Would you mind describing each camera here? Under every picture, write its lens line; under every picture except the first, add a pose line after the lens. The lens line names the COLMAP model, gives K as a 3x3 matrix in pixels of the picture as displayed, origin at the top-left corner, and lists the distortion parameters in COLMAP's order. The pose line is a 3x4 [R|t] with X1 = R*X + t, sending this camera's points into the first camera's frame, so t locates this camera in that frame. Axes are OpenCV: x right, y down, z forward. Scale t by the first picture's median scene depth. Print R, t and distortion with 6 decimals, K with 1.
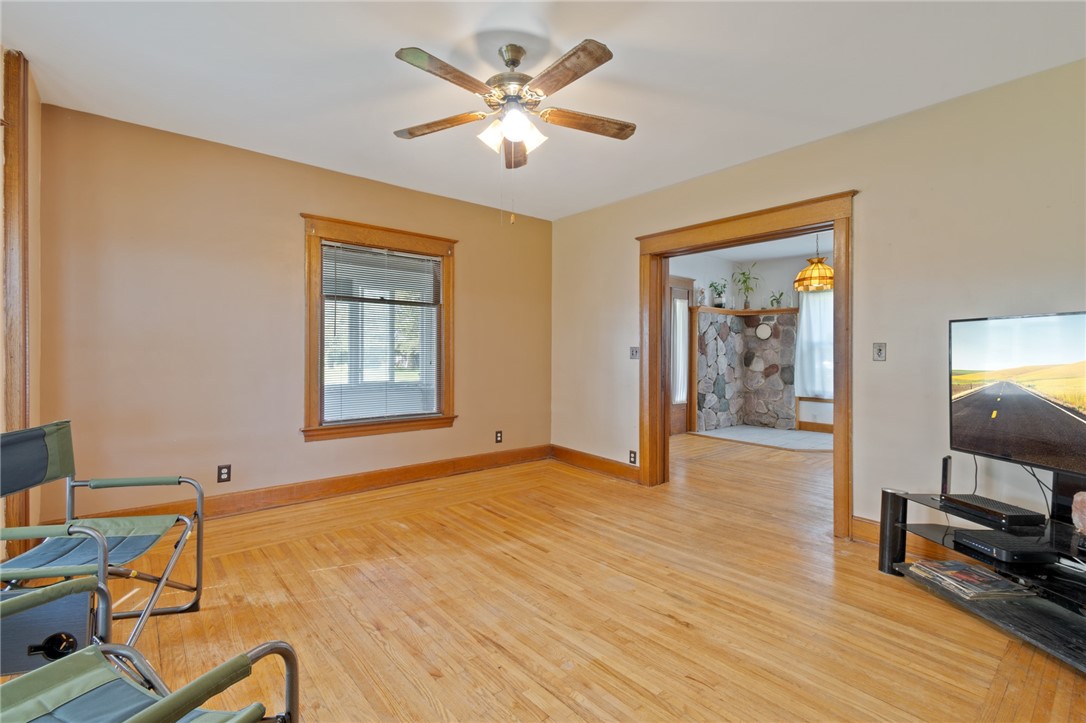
lens RADIAL K [[483.2, 0, 543.4], [0, 483.2, 345.0], [0, 0, 1]] dist [-0.003316, -0.000835]
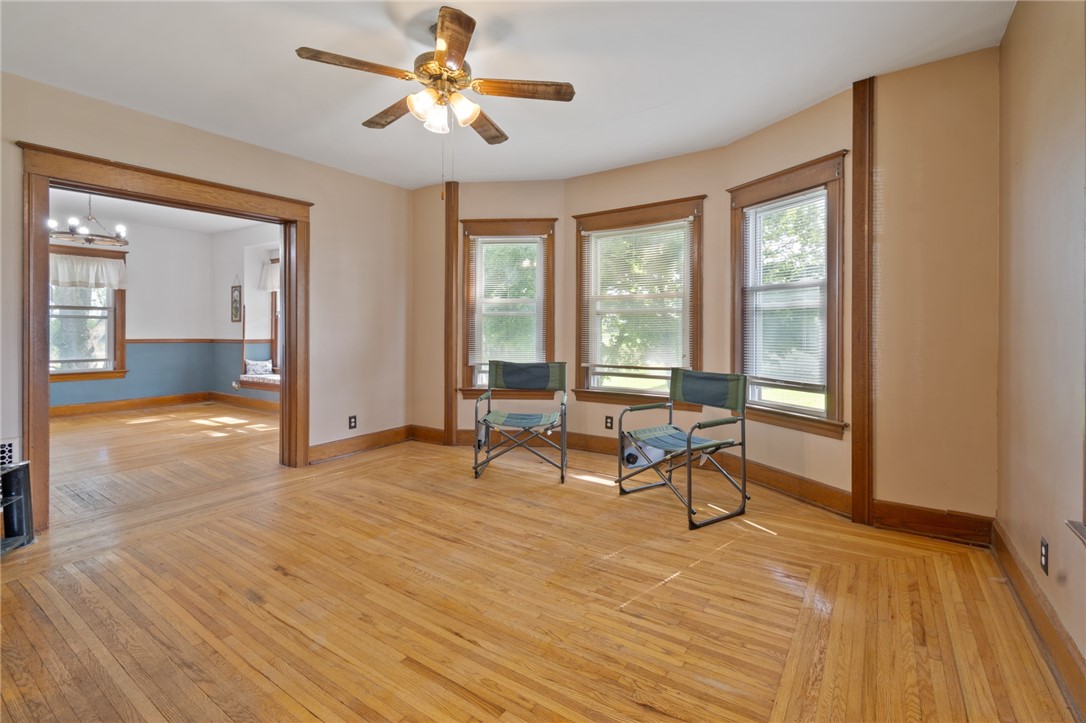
lens RADIAL K [[483.2, 0, 543.4], [0, 483.2, 345.0], [0, 0, 1]] dist [-0.003316, -0.000835]
pose [[-0.963031, -0.000722, -0.269390, 0.006493], [-0.000387, 0.999999, -0.001297, 0.058452], [0.269391, -0.001145, -0.963030, 2.062957]]
